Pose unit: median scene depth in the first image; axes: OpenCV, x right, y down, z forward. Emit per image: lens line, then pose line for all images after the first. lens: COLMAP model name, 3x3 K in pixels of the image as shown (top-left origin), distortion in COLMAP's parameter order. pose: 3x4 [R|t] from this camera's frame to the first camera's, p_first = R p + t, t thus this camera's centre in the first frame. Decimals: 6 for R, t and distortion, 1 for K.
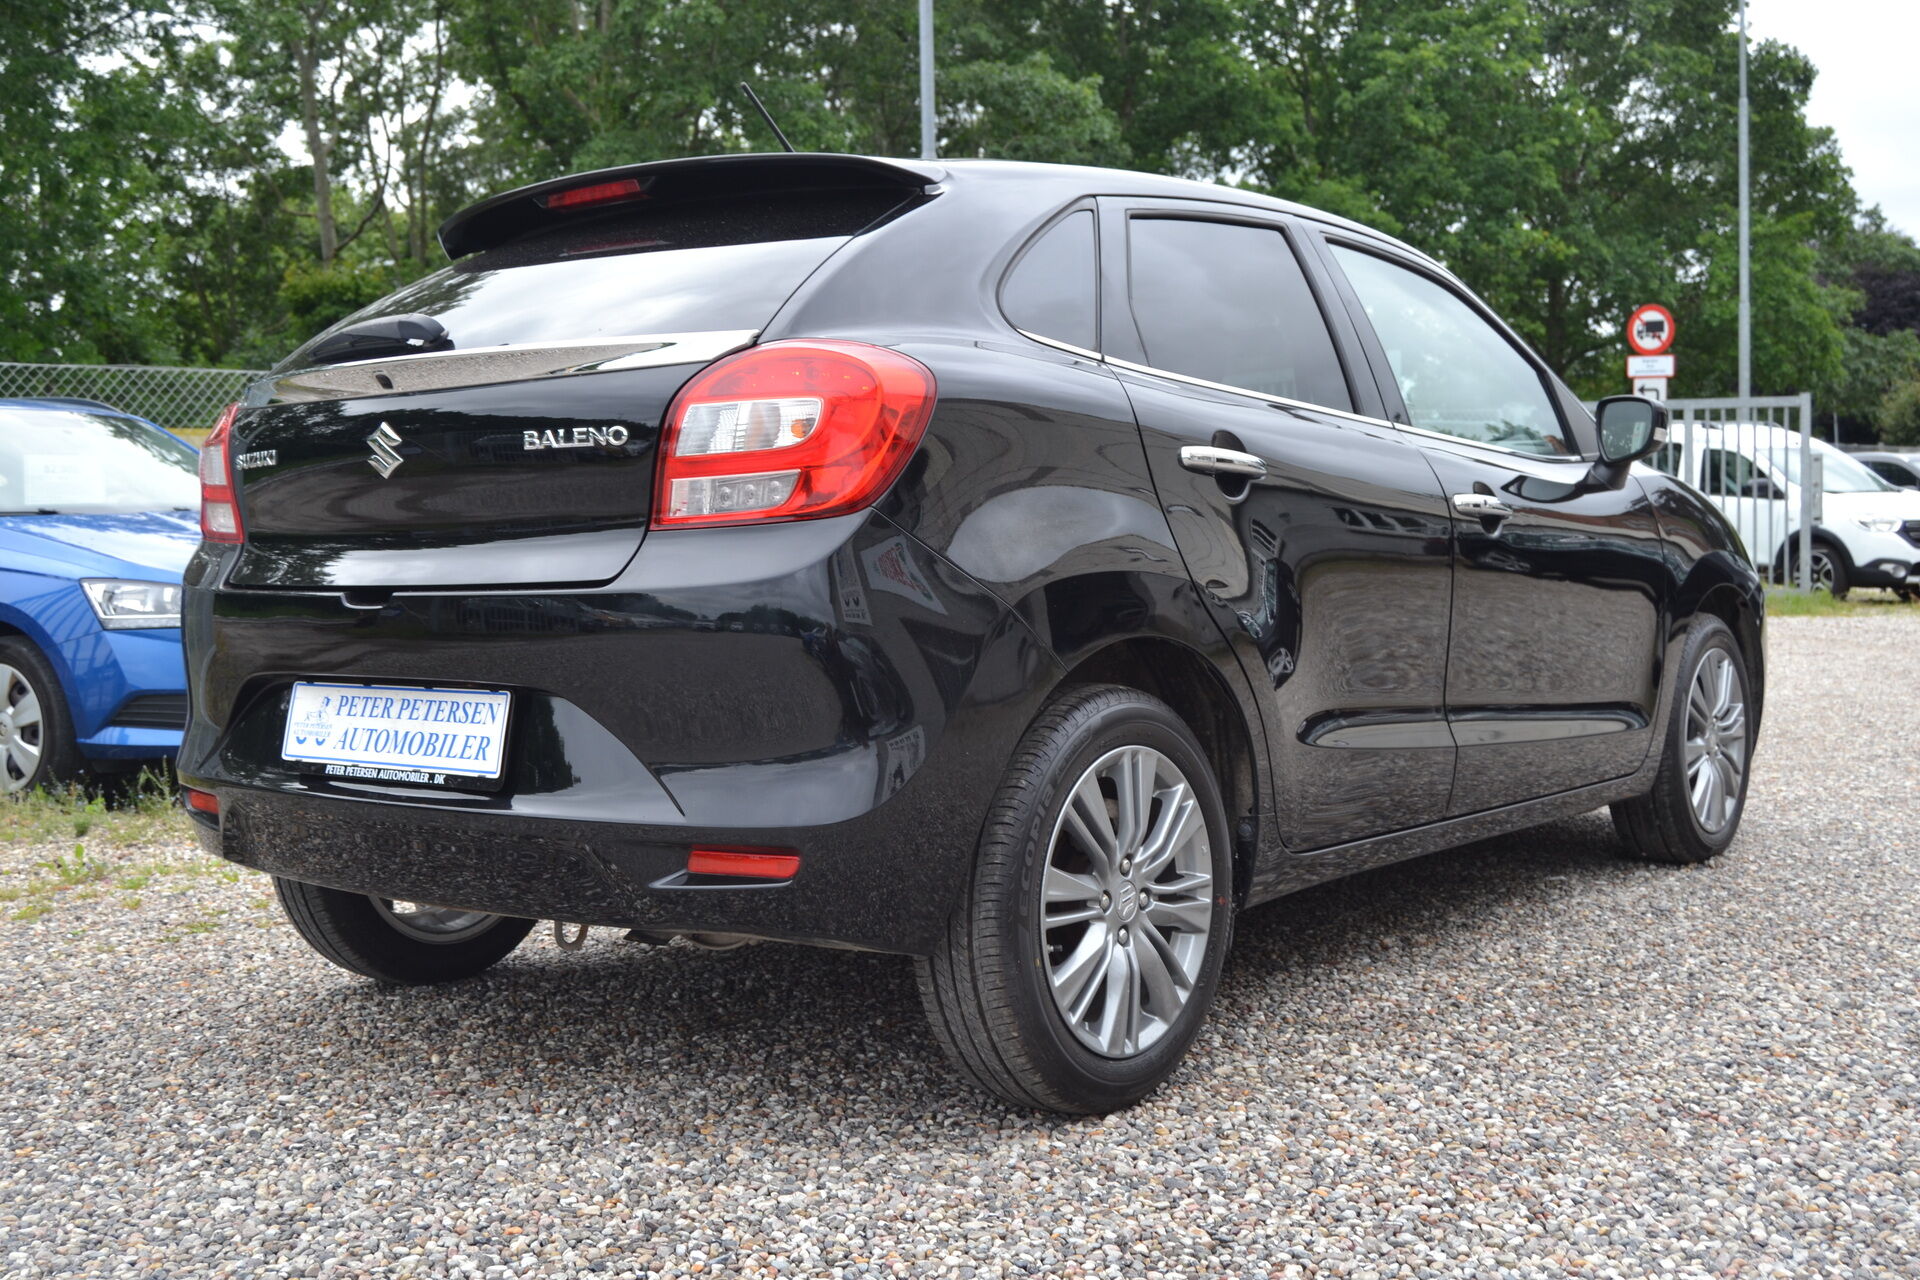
lens RADIAL K [[2041.6, 0, 960.0], [0, 2041.6, 640.0], [0, 0, 1]] dist [-0.032074, 0.003364]
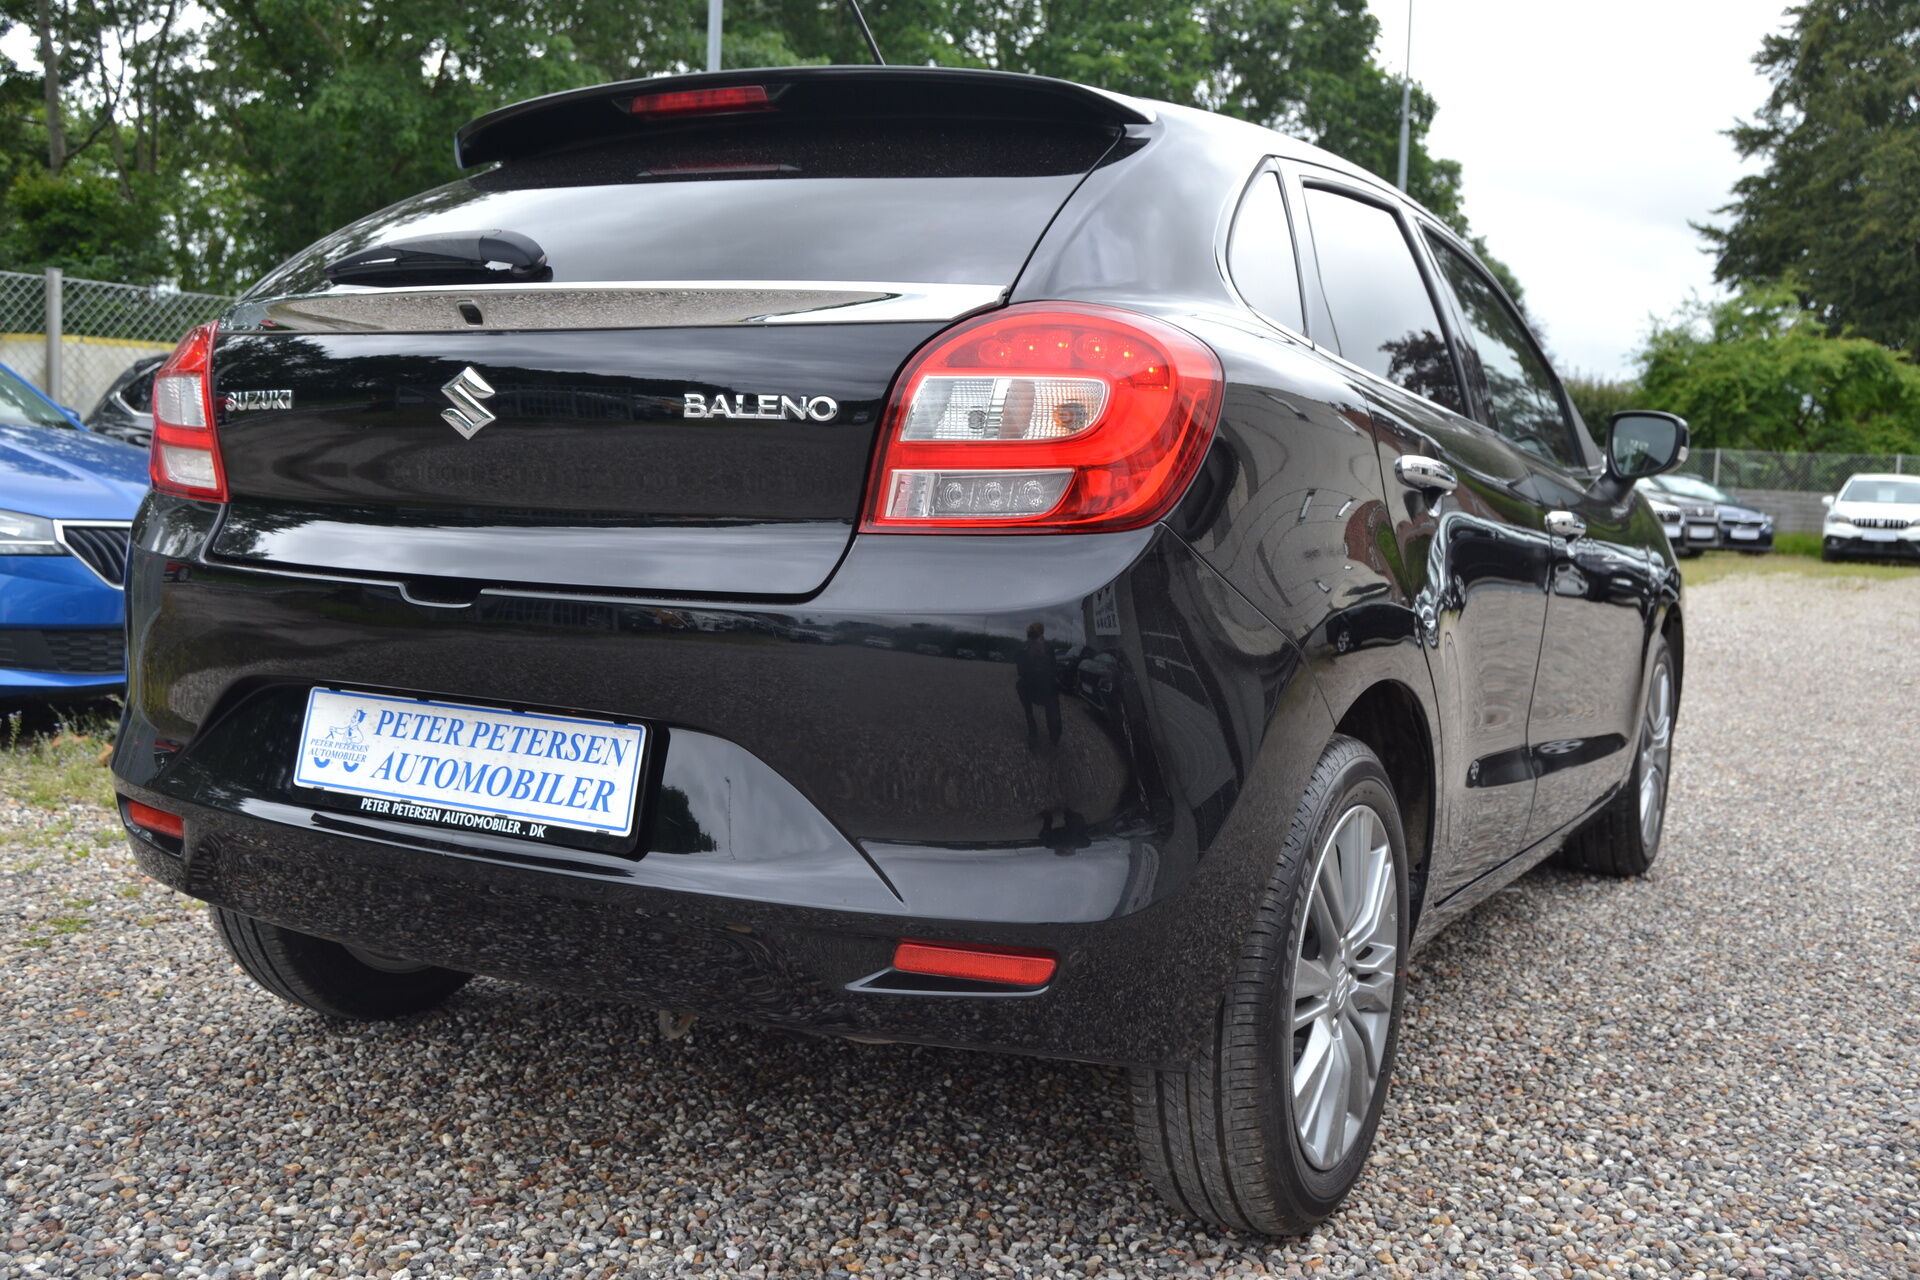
lens RADIAL K [[1845.1, 0, 960.0], [0, 1845.1, 640.0], [0, 0, 1]] dist [-0.038326, -0.001592]
pose [[0.984487, 0.041837, 0.170396, -0.213161], [-0.048025, 0.998322, 0.032354, -0.034479], [-0.168757, -0.040035, 0.984844, 0.272361]]
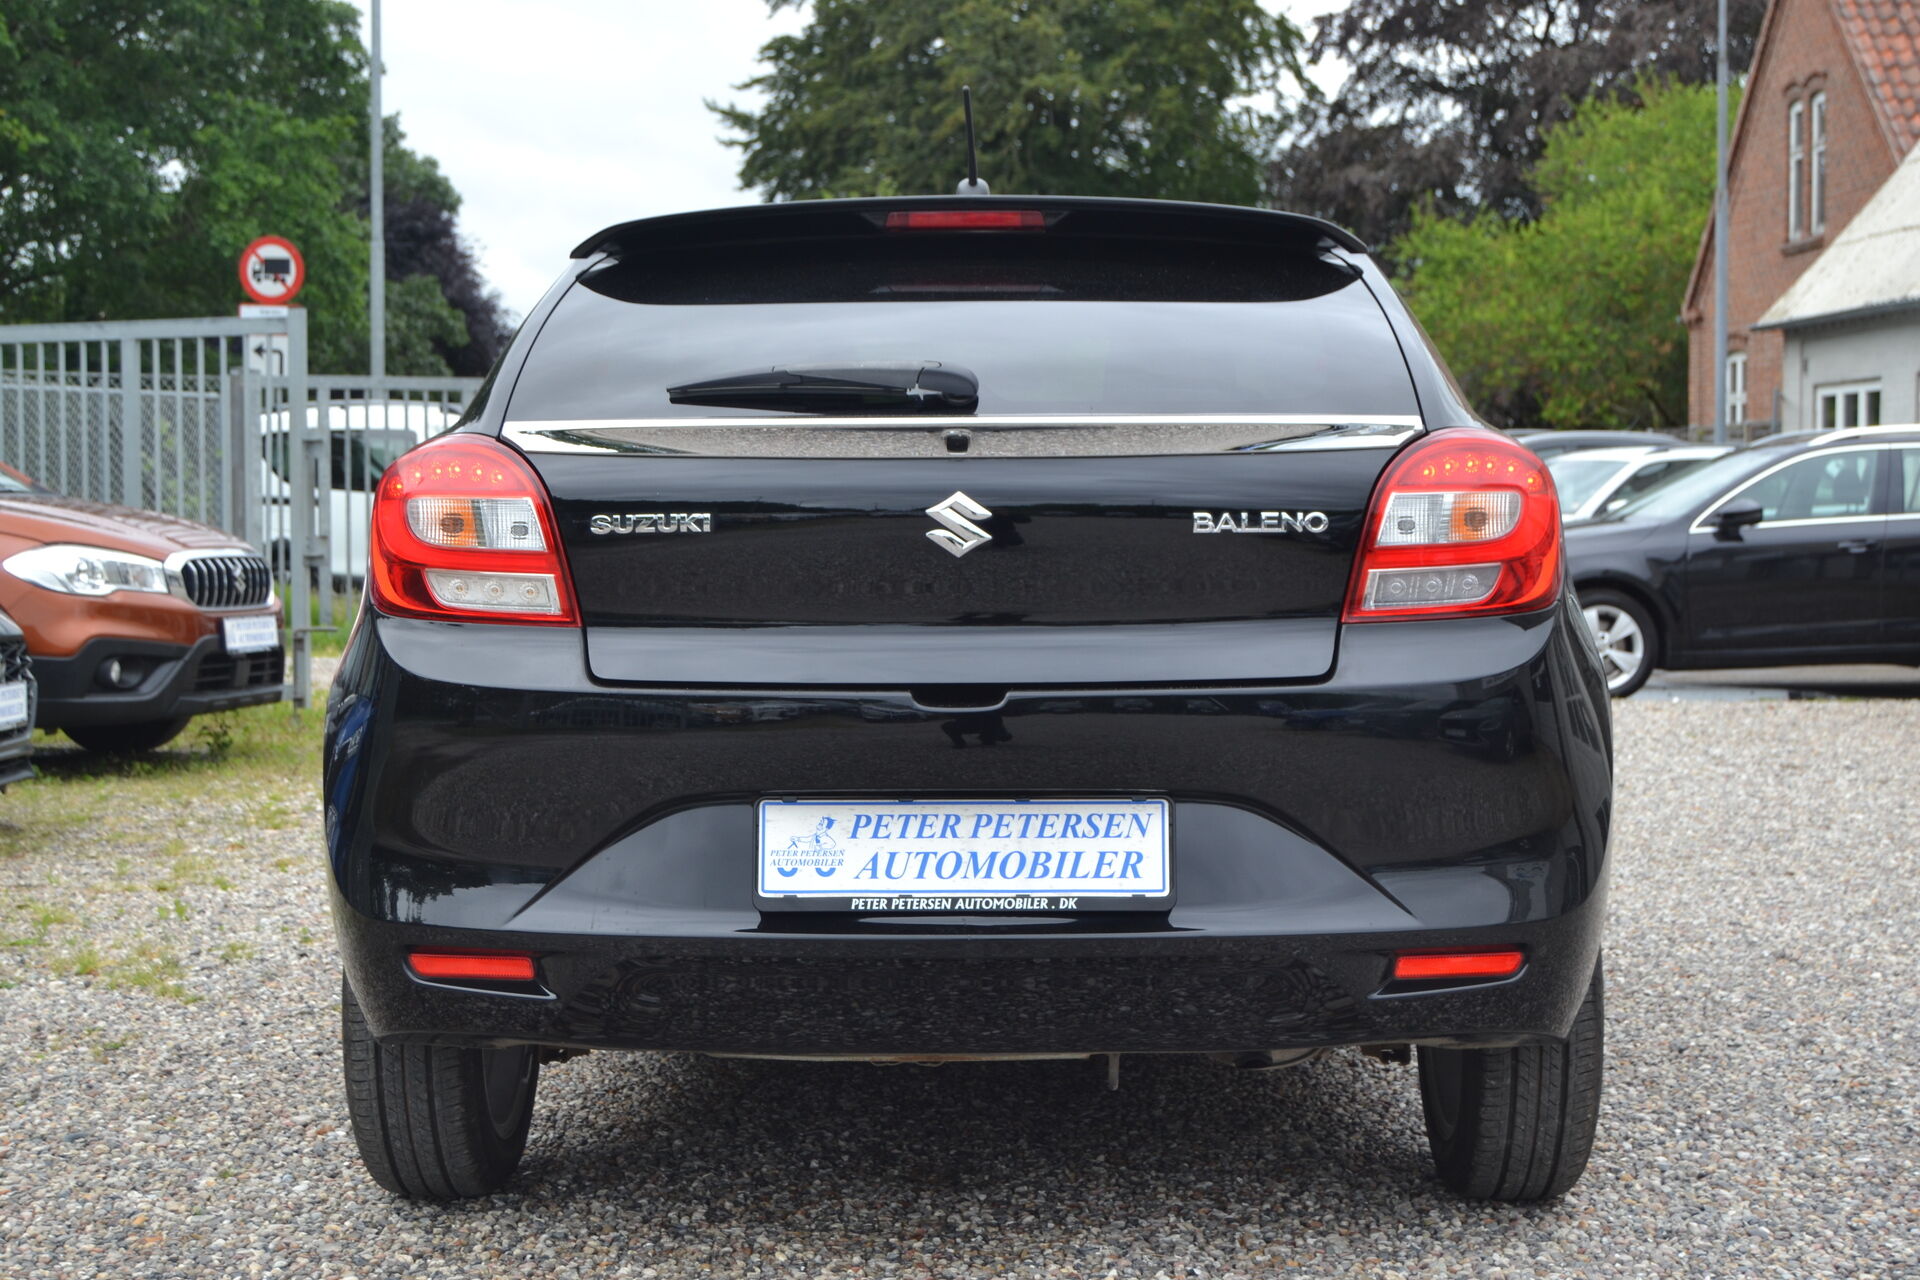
lens RADIAL K [[2945.3, 0, 960.0], [0, 2945.3, 640.0], [0, 0, 1]] dist [-0.031921, -0.058711]
pose [[0.803807, -0.006513, 0.594855, -1.016607], [0.016468, 0.999800, -0.011306, -0.030568], [-0.594663, 0.018884, 0.803754, 0.007194]]
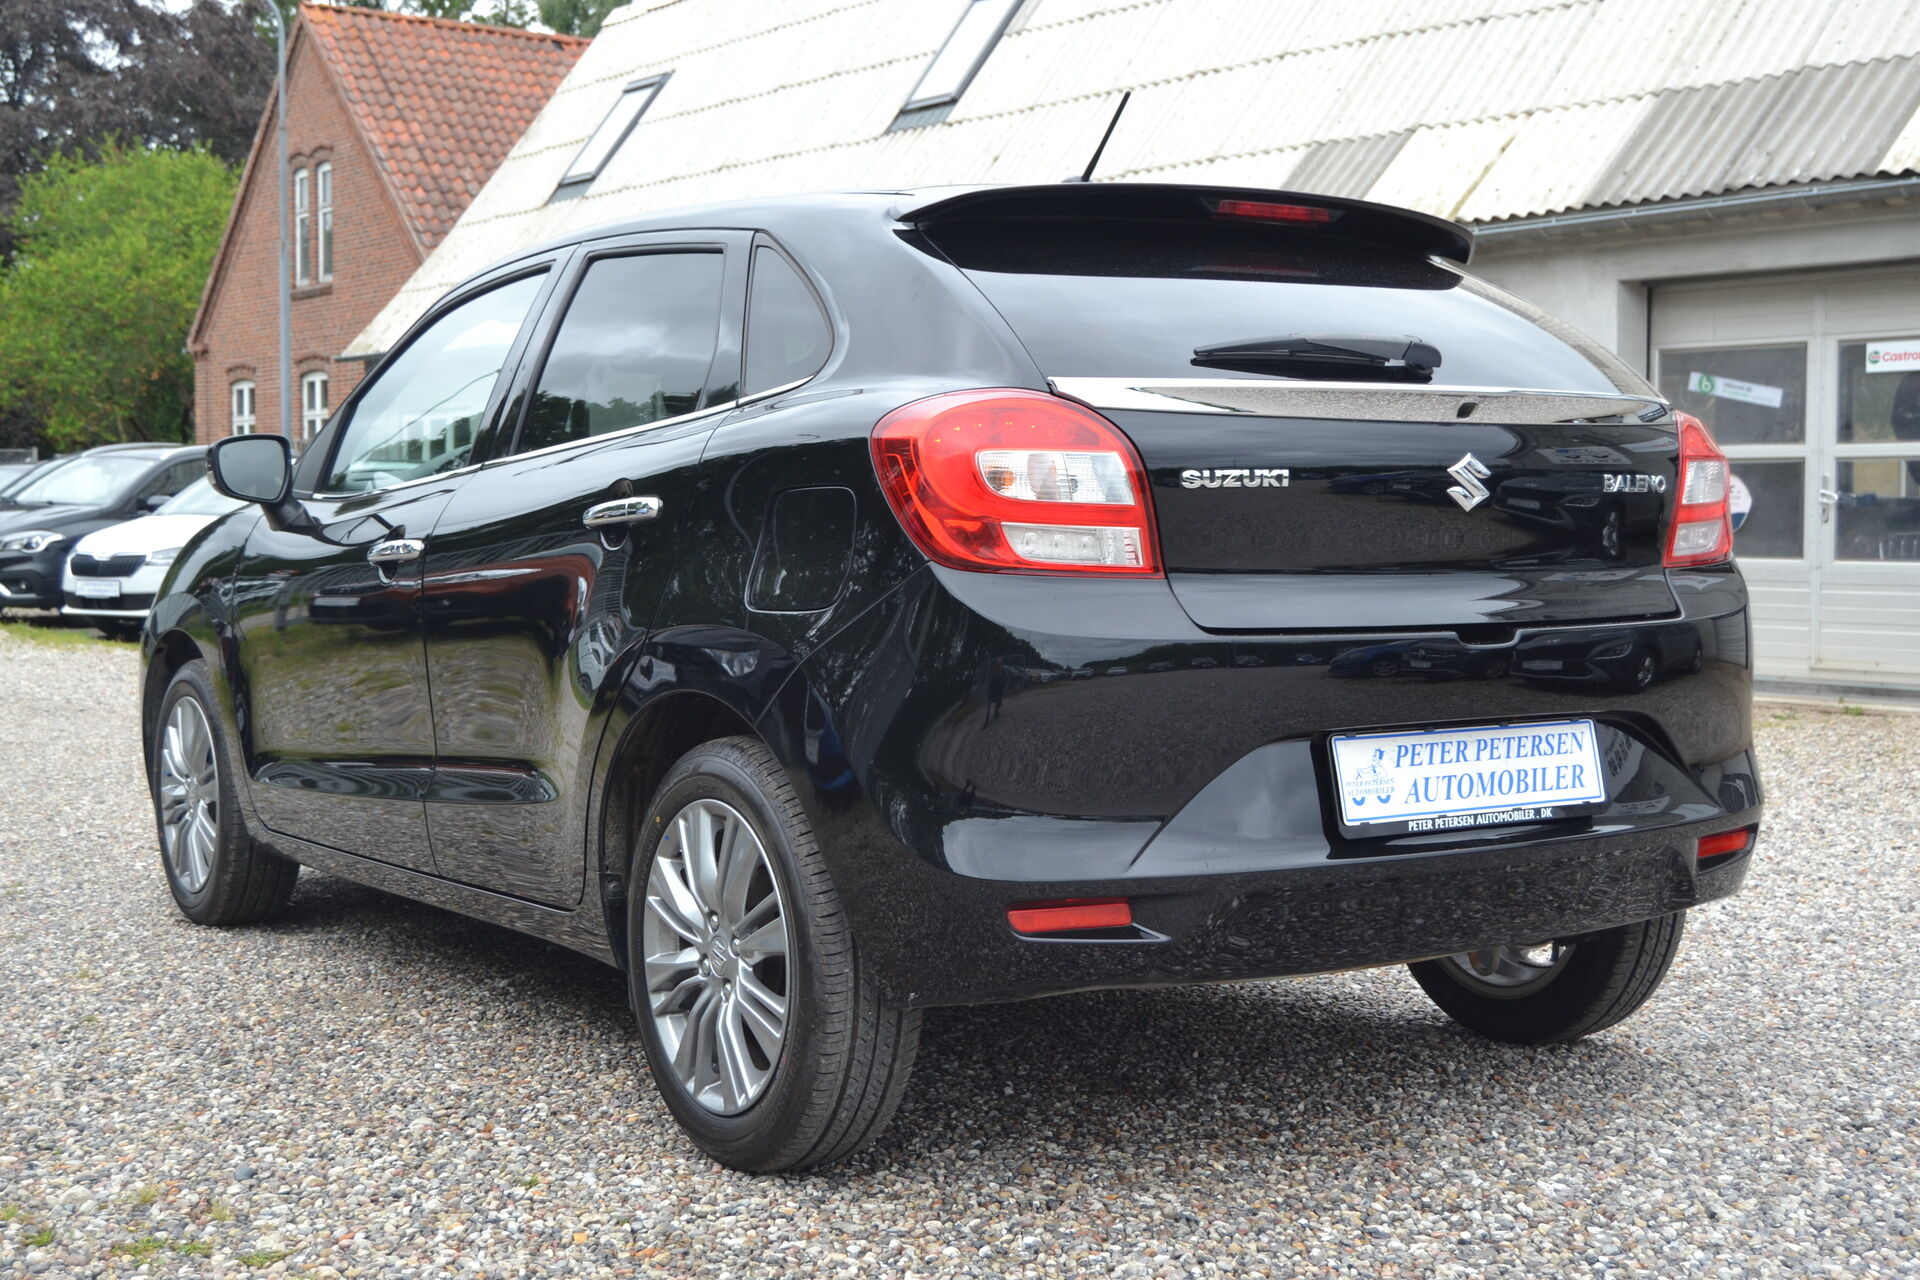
lens RADIAL K [[2480.2, 0, 910.8], [0, 2480.2, 684.9], [0, 0, 1]] dist [-0.030925, -0.031368]
pose [[0.330646, -0.042331, 0.942805, -1.468742], [0.044338, 0.998587, 0.029287, -0.043380], [-0.942713, 0.032118, 0.332056, 0.863287]]
